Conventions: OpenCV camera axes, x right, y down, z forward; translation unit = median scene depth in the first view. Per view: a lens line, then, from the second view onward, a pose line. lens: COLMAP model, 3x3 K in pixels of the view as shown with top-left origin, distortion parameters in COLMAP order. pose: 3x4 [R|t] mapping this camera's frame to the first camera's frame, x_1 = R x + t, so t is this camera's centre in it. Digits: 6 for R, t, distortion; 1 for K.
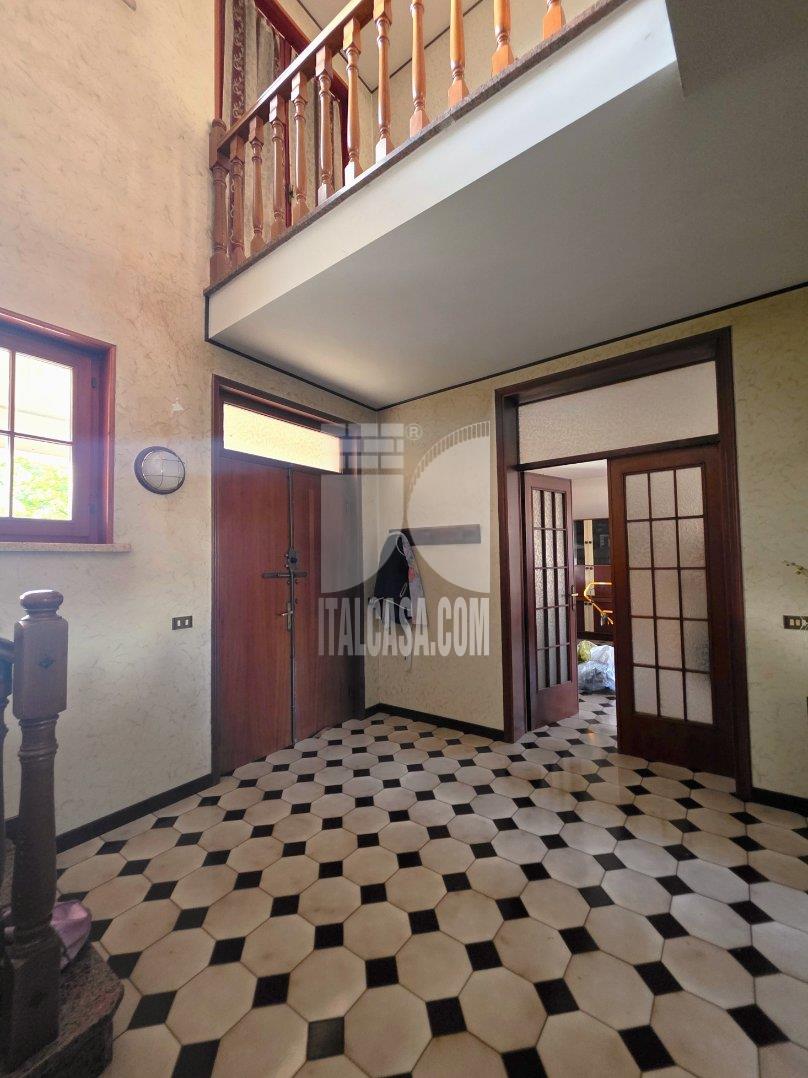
lens RADIAL K [[436.6, 0, 412.2], [0, 436.6, 544.8], [0, 0, 1]] dist [-0.000111, -0.000534]
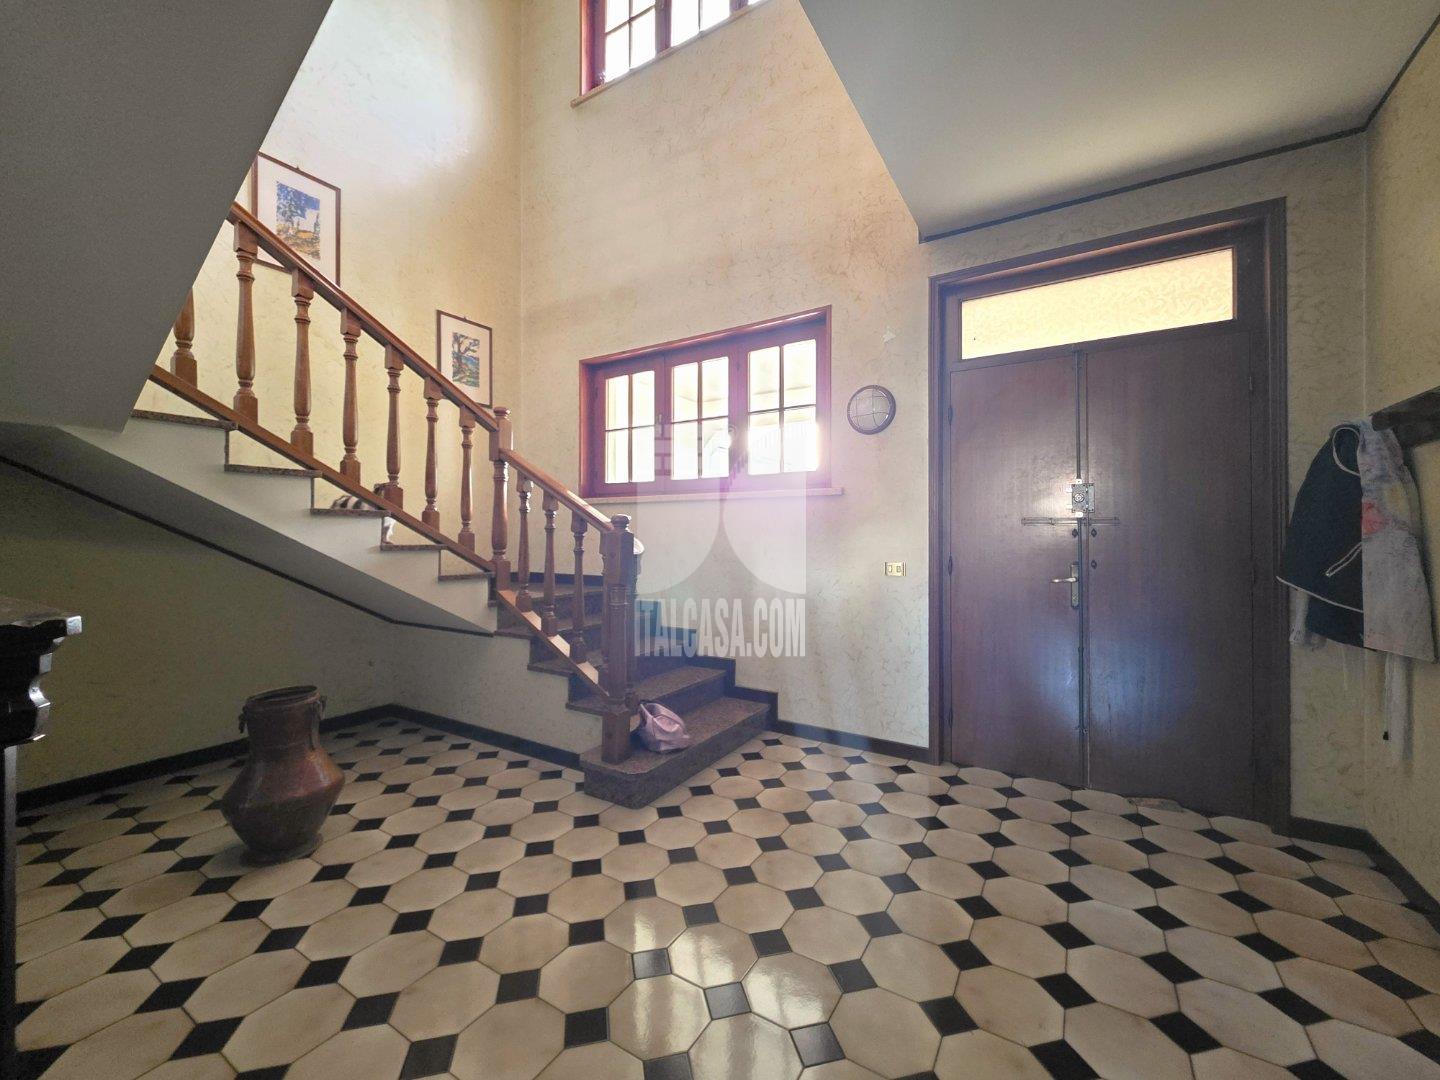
lens RADIAL K [[583.2, 0, 734.4], [0, 583.2, 529.6], [0, 0, 1]] dist [-0.000111, -0.000534]
pose [[0.084873, 0.004270, -0.996383, 0.591015], [0.035068, 0.999358, 0.007270, 0.065554], [0.995774, -0.035558, 0.084669, 0.491001]]
